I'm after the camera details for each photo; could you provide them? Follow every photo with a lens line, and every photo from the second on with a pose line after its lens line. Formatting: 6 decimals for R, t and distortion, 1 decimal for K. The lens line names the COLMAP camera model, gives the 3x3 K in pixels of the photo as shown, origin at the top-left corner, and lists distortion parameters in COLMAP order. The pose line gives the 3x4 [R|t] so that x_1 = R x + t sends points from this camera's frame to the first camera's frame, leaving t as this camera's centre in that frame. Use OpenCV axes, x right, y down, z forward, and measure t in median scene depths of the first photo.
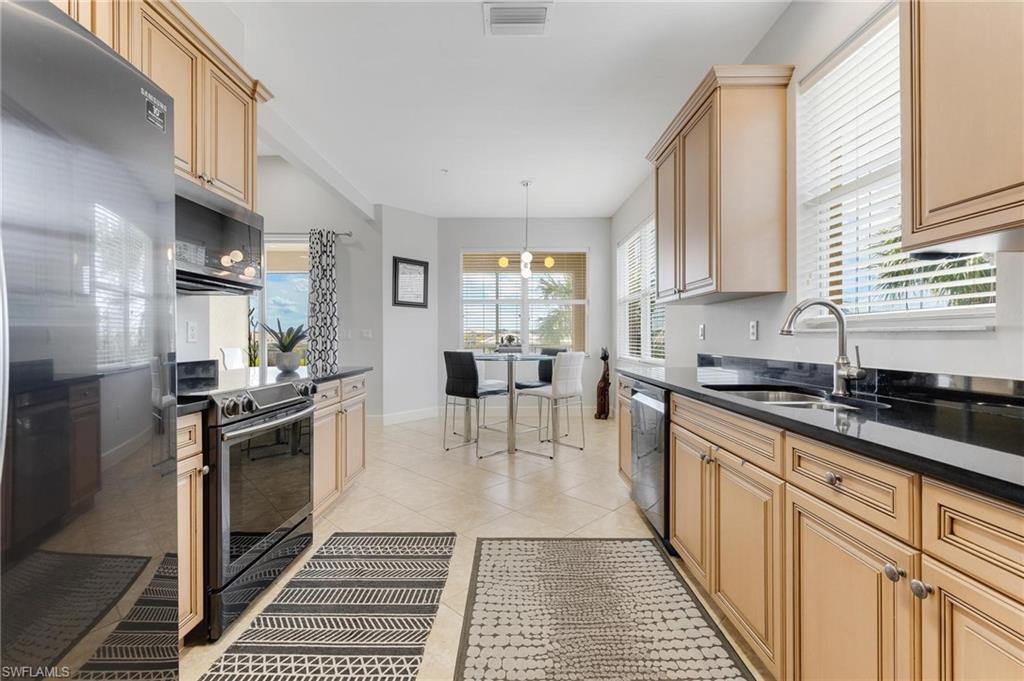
lens RADIAL K [[434.4, 0, 511.4], [0, 434.4, 338.3], [0, 0, 1]] dist [0.000255, -0.000258]
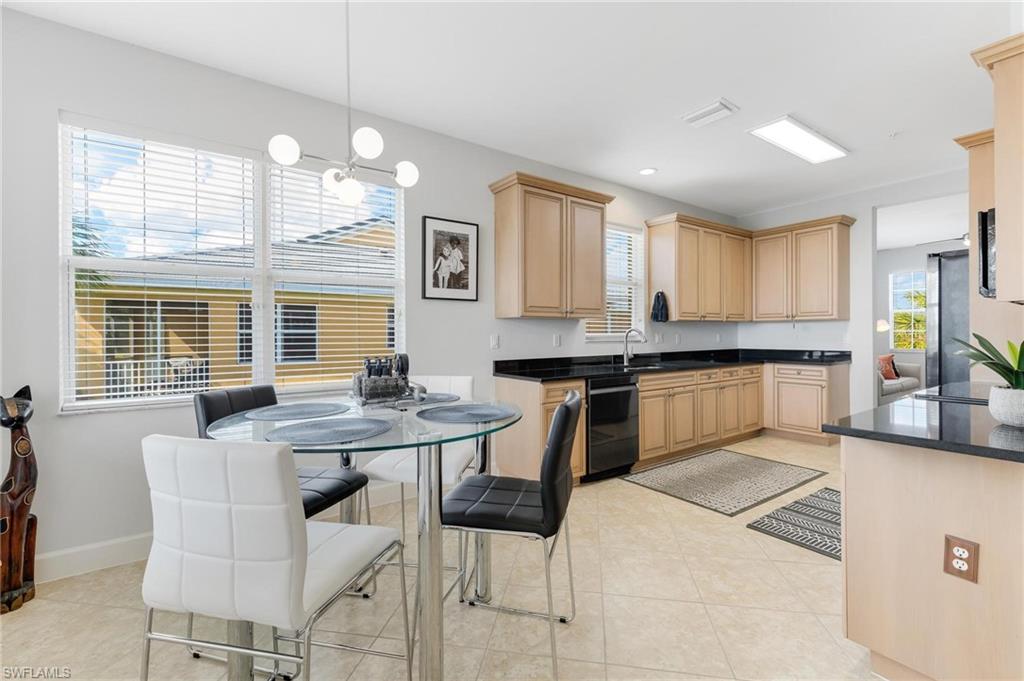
lens RADIAL K [[446.2, 0, 513.6], [0, 446.2, 343.7], [0, 0, 1]] dist [0.002016, 0.000087]
pose [[-0.578938, -0.014917, 0.815235, -0.867566], [0.009733, 0.999635, 0.025203, -0.060888], [-0.815314, 0.022526, -0.578581, 2.621081]]
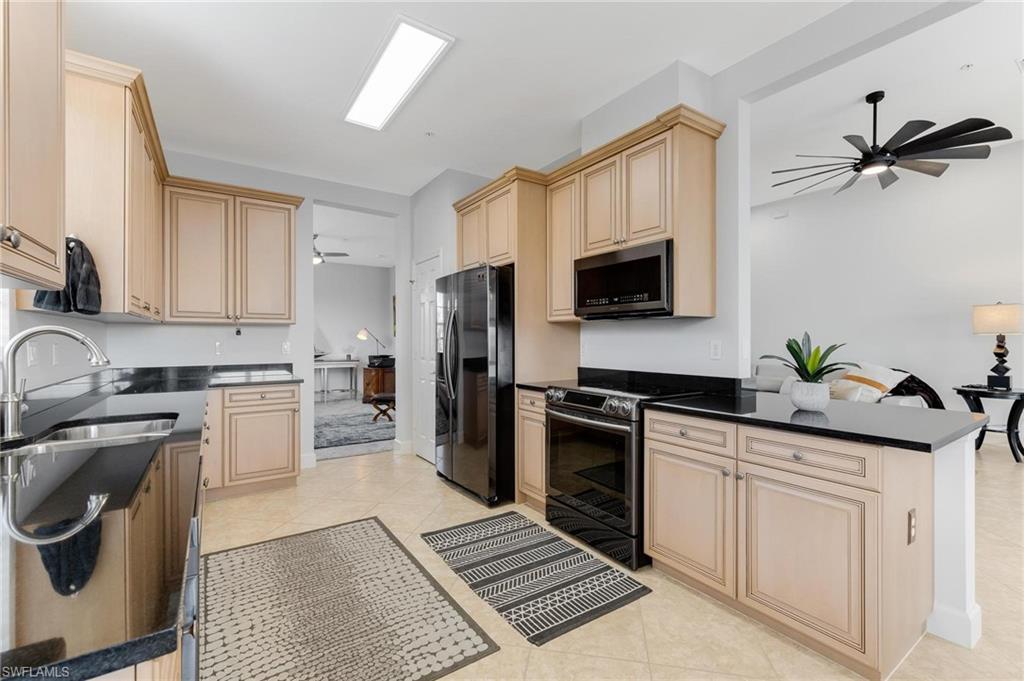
lens RADIAL K [[441.0, 0, 513.9], [0, 441.0, 338.0], [0, 0, 1]] dist [0.001278, 0.000230]
pose [[-0.825994, 0.001558, -0.563677, 0.367387], [0.002424, 0.999997, -0.000788, -0.052297], [0.563674, -0.002017, -0.825995, 1.927139]]
